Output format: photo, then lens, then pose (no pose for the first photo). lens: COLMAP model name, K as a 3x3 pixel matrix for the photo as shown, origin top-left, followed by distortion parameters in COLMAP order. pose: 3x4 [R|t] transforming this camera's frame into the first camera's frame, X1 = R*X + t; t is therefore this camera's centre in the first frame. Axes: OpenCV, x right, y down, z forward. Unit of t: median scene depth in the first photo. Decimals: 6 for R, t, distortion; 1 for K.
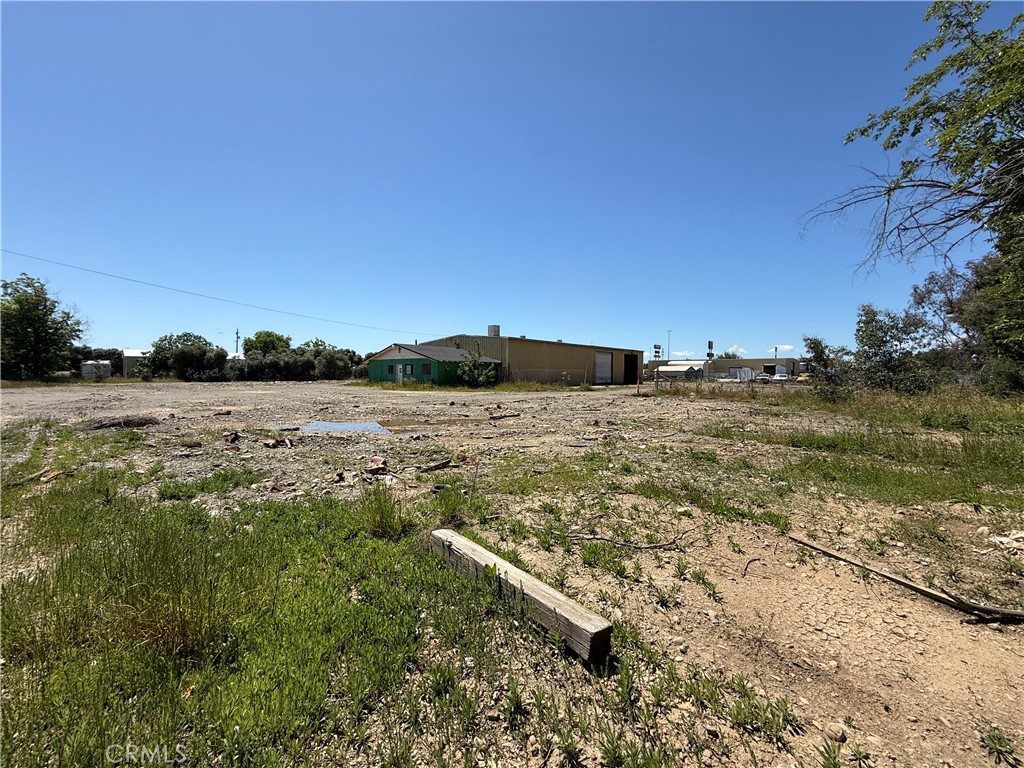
lens RADIAL K [[409.0, 0, 517.8], [0, 409.0, 384.8], [0, 0, 1]] dist [0.000214, -0.000194]
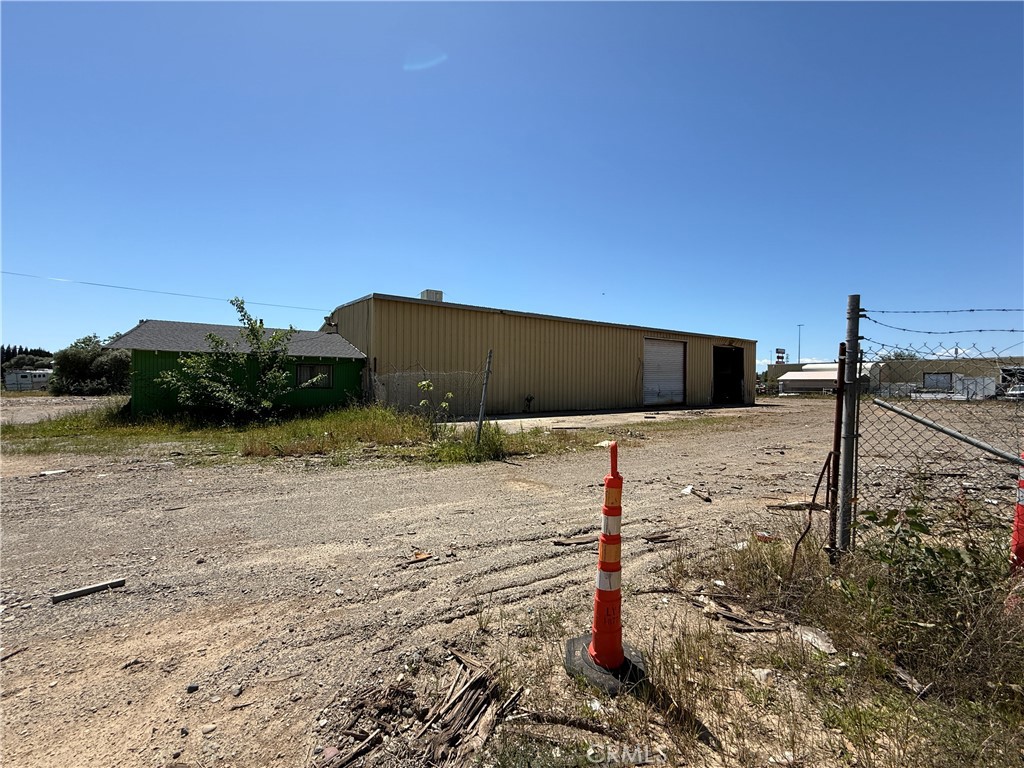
lens RADIAL K [[409.0, 0, 502.8], [0, 409.0, 385.4], [0, 0, 1]] dist [0.000214, -0.000194]
pose [[0.964509, -0.003435, -0.264026, 0.117384], [-0.003193, 0.999691, -0.024669, -0.010433], [0.264029, 0.024637, 0.964200, 0.361678]]
